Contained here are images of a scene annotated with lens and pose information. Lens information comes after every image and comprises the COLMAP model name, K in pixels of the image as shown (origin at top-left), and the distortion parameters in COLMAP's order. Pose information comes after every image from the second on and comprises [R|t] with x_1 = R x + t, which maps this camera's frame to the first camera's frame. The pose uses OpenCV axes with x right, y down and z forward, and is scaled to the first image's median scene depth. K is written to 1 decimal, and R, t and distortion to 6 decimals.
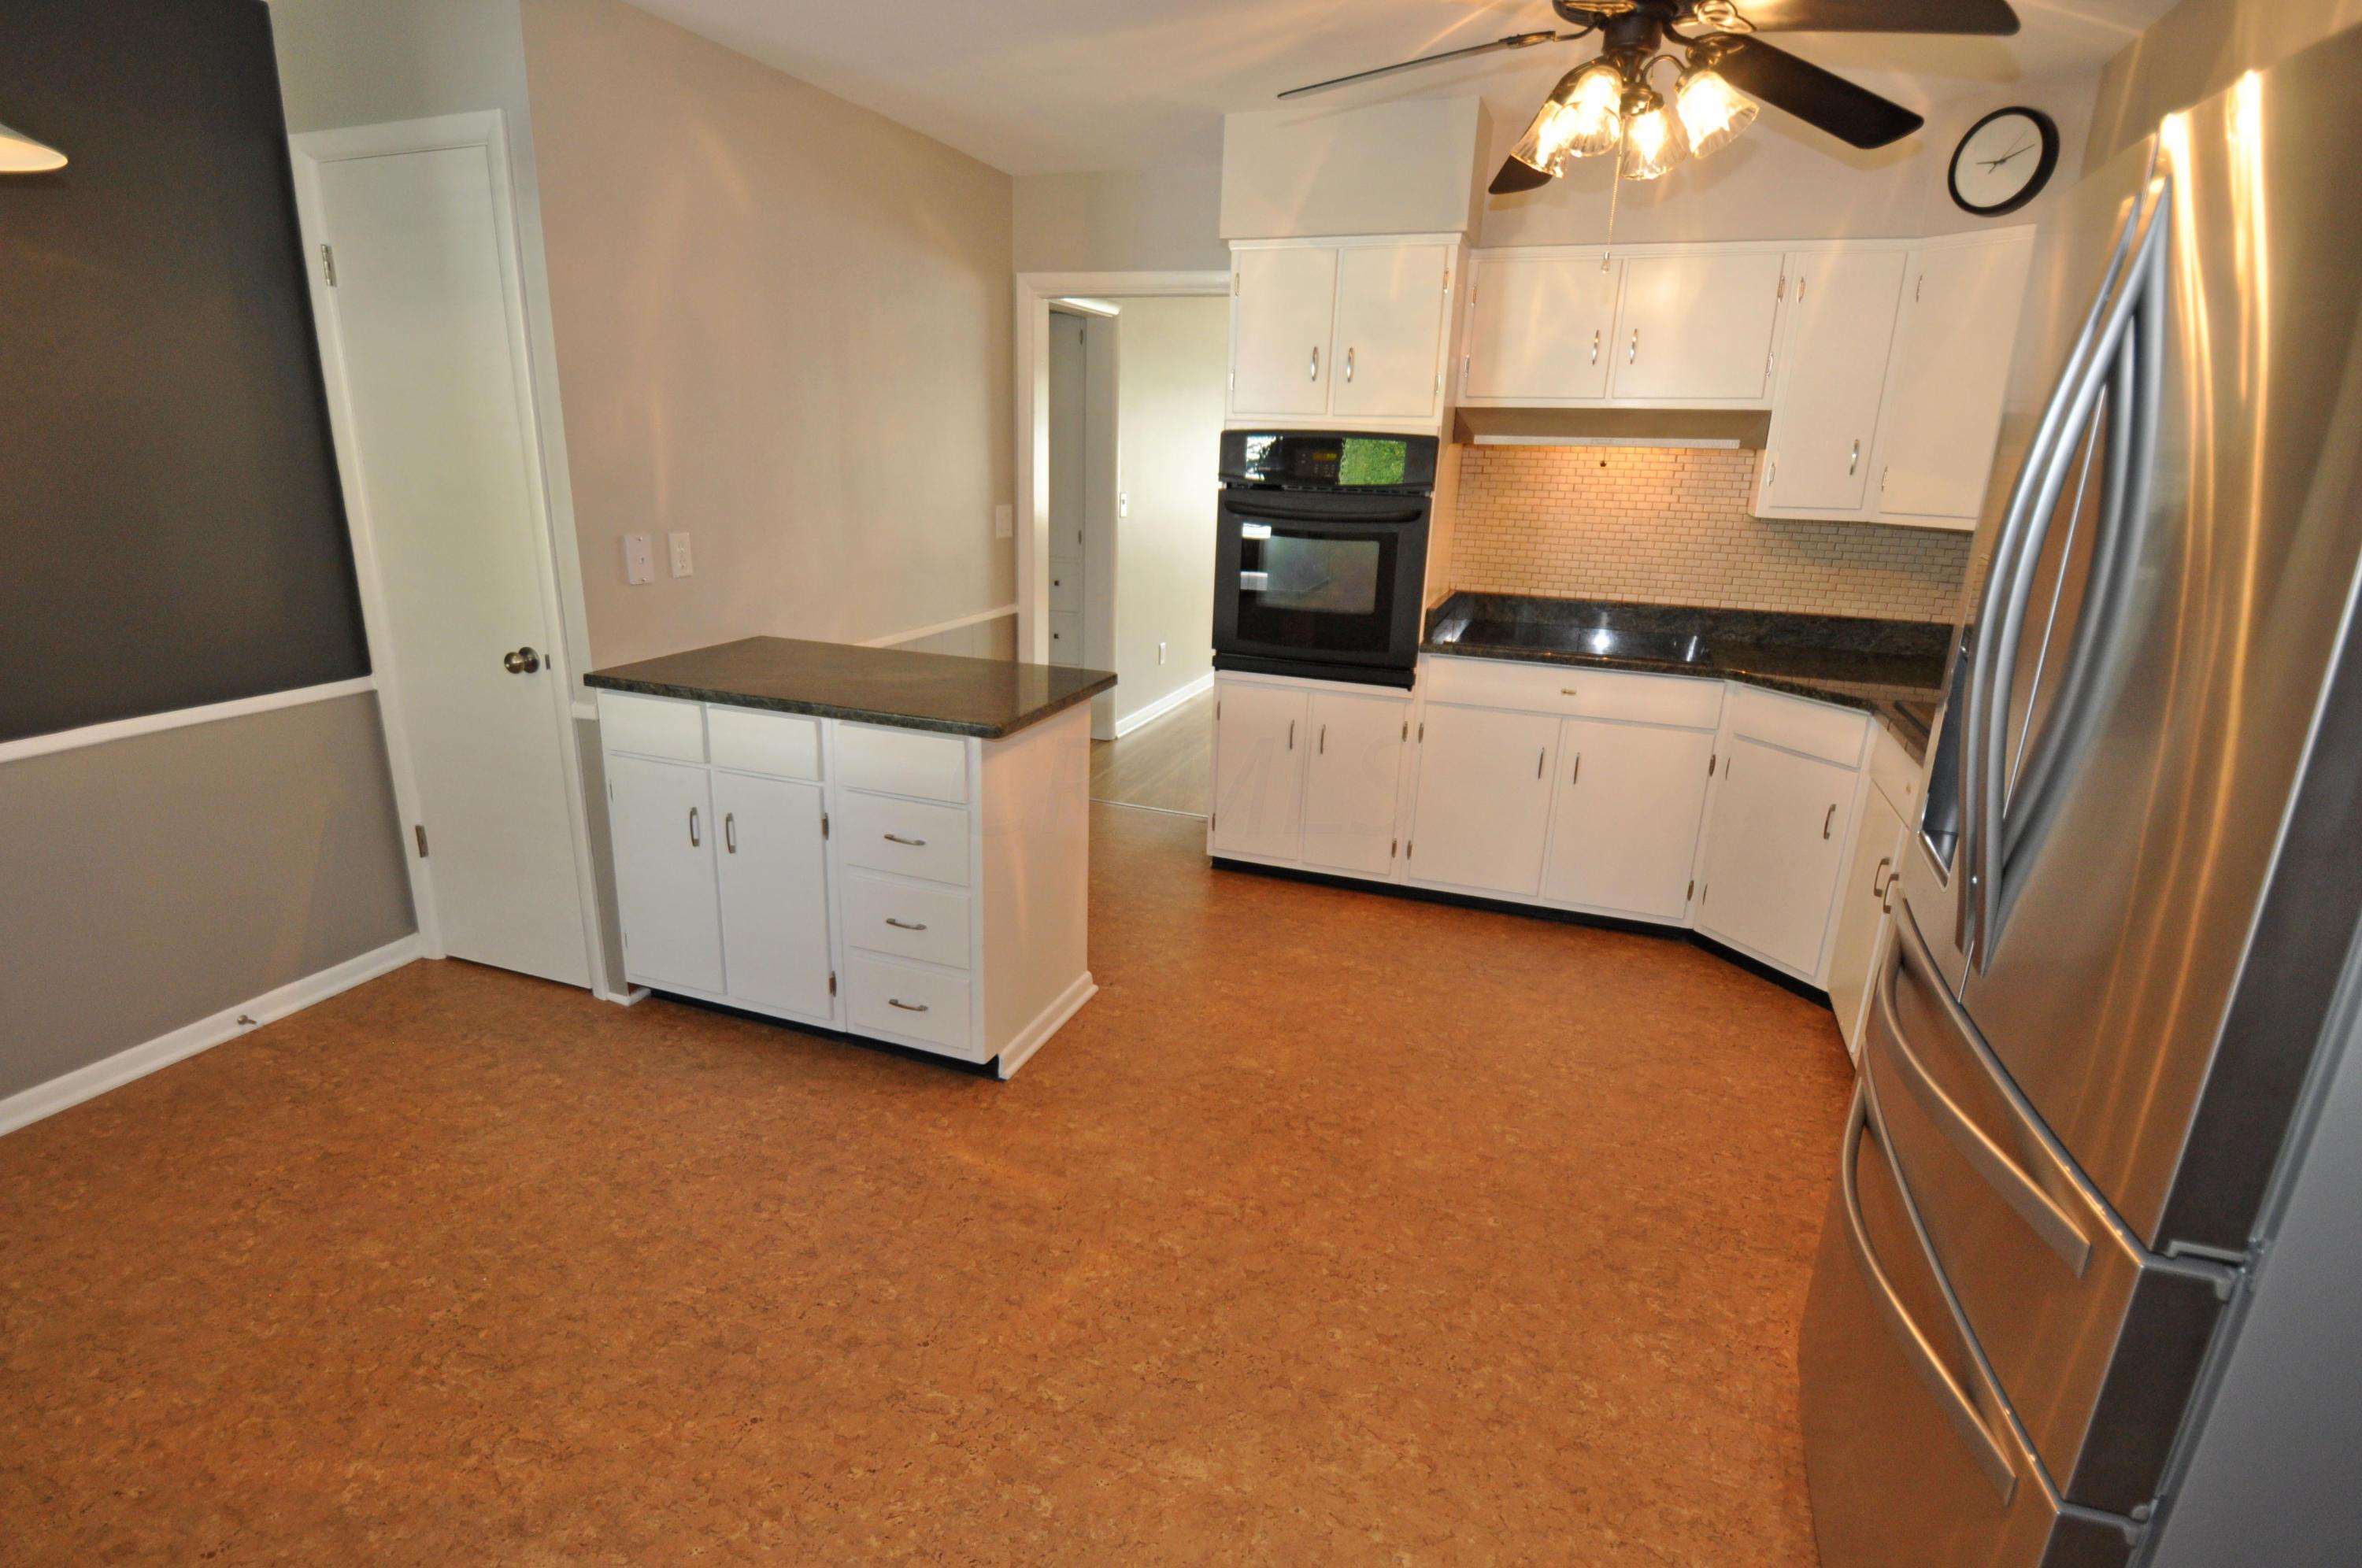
lens RADIAL K [[1173.4, 0, 1181.0], [0, 1173.4, 784.0], [0, 0, 1]] dist [-0.013077, -0.000035]
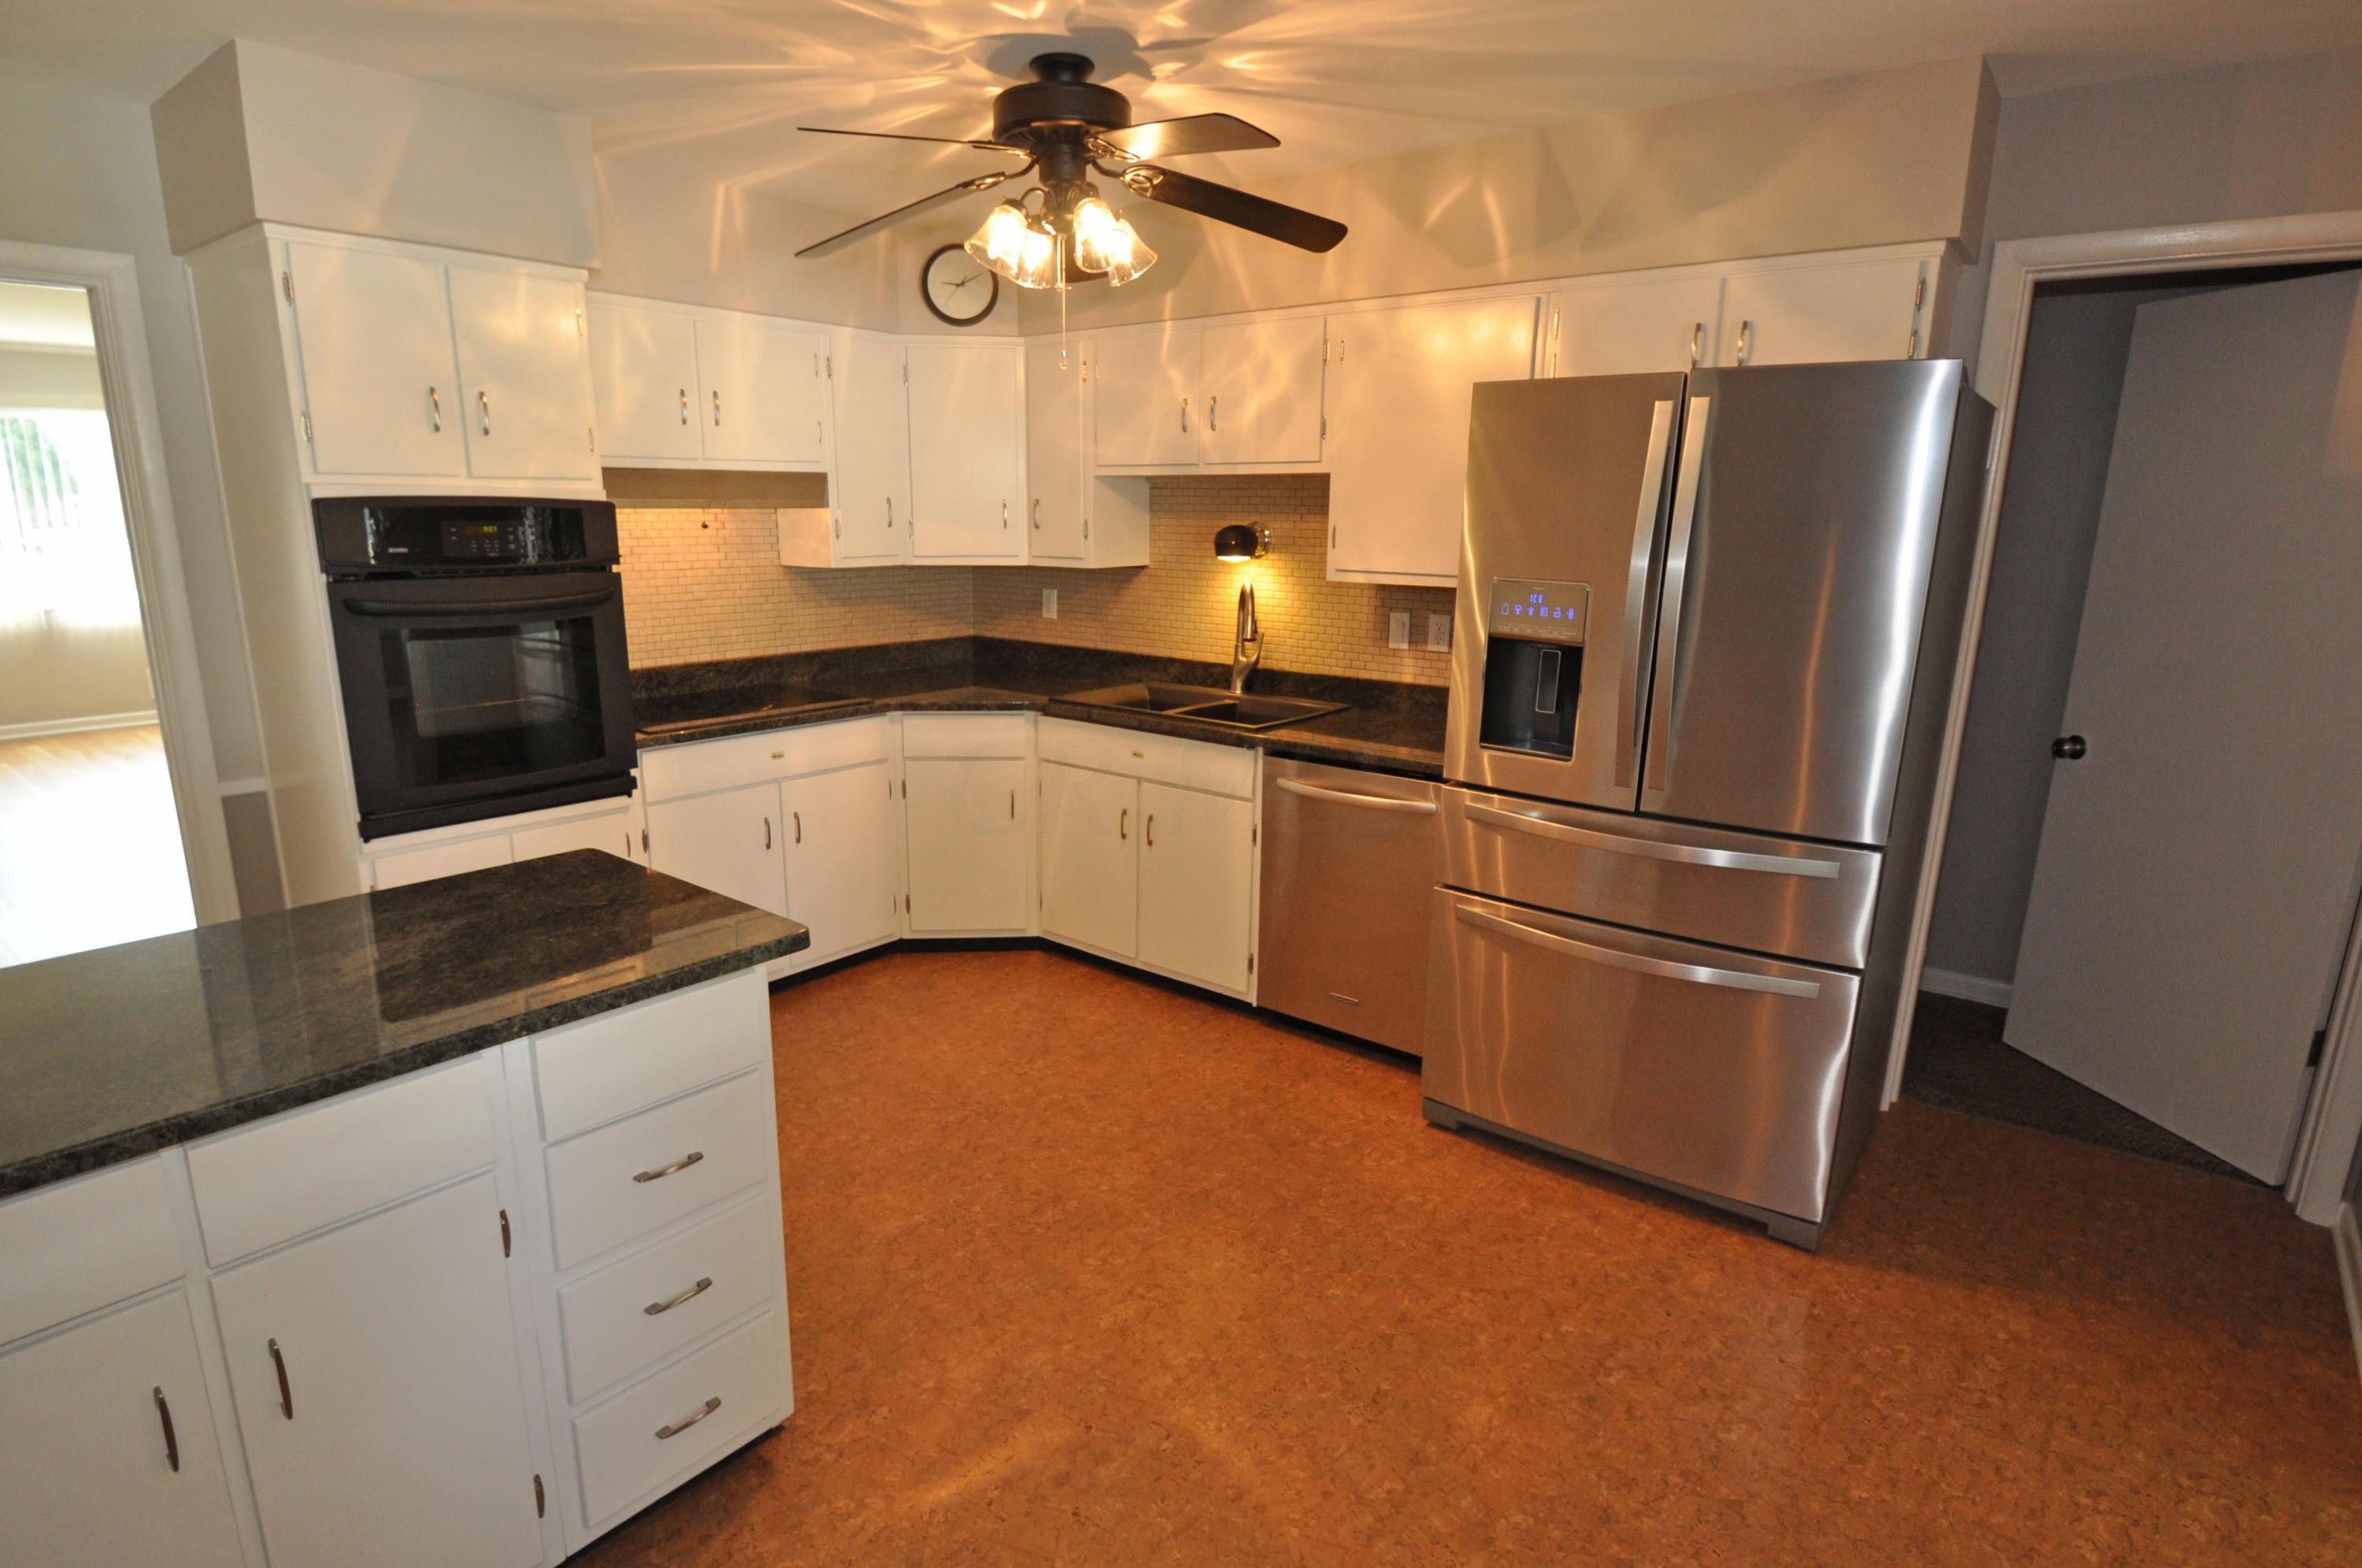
lens RADIAL K [[1199.6, 0, 1107.2], [0, 1199.6, 786.9], [0, 0, 1]] dist [-0.022010, -0.000202]
pose [[0.345198, -0.233915, 0.908913, -0.566756], [0.263157, 0.953718, 0.145501, -0.145630], [-0.900881, 0.188960, 0.390778, 0.417008]]
